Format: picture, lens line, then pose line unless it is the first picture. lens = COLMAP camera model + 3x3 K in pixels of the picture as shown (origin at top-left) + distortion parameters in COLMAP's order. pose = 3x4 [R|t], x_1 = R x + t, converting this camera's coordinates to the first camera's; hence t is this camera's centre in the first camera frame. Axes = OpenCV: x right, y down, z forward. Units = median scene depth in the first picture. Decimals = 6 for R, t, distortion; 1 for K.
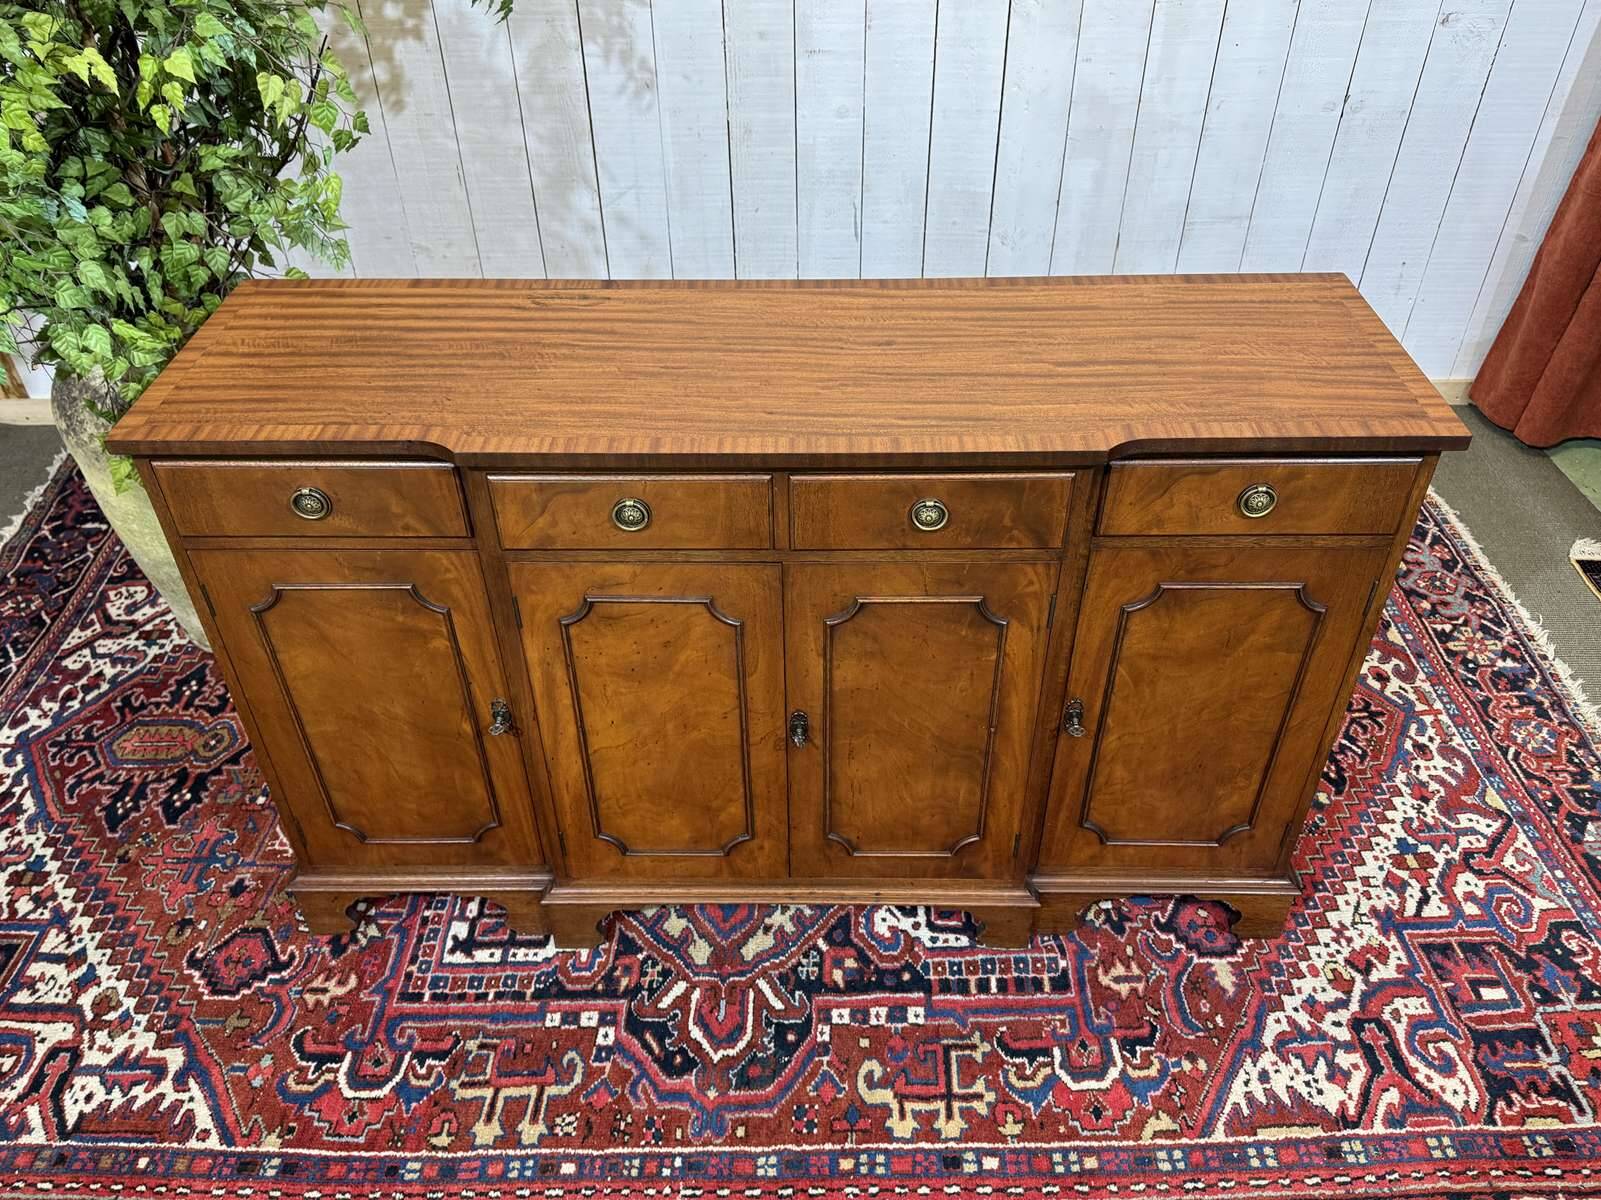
lens RADIAL K [[1219.9, 0, 797.8], [0, 1219.9, 598.1], [0, 0, 1]] dist [0.025915, -0.010219]
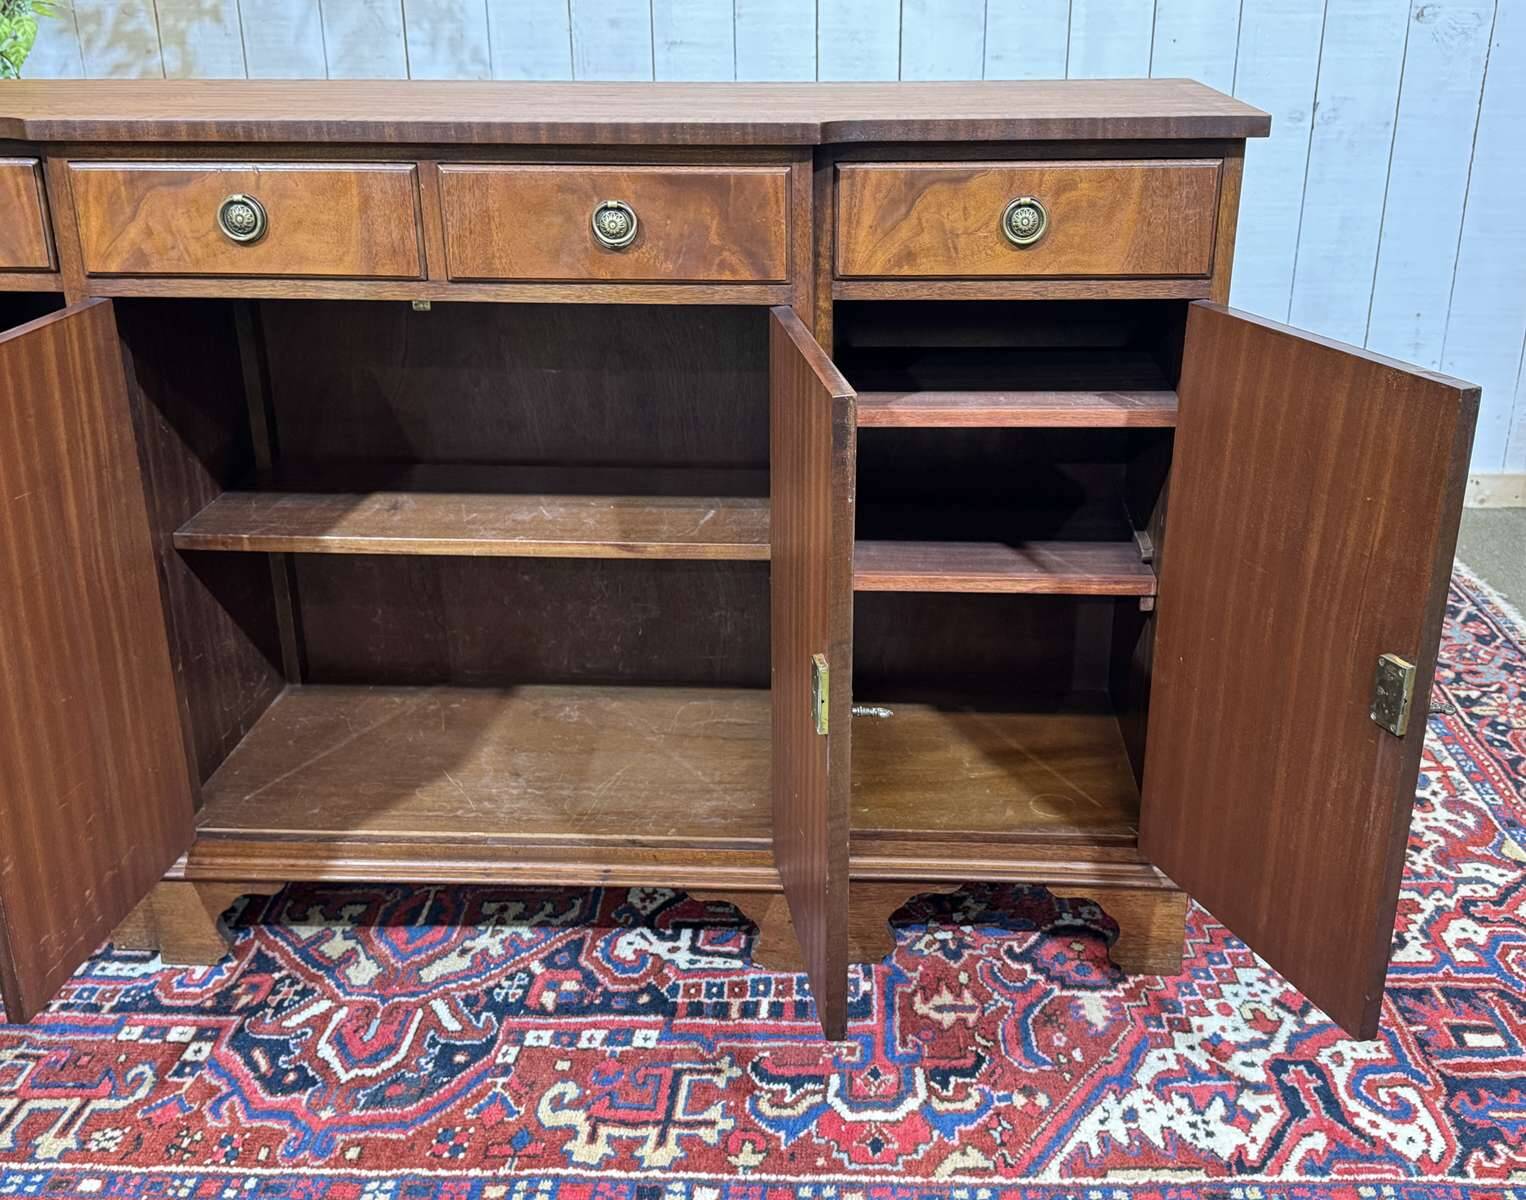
lens RADIAL K [[1613.9, 0, 790.6], [0, 1613.9, 600.6], [0, 0, 1]] dist [0.086463, 0.000000]
pose [[0.999238, 0.022262, -0.032055, 0.200770], [-0.030495, 0.957942, -0.285337, 0.358049], [0.024354, 0.286097, 0.957891, 0.038858]]
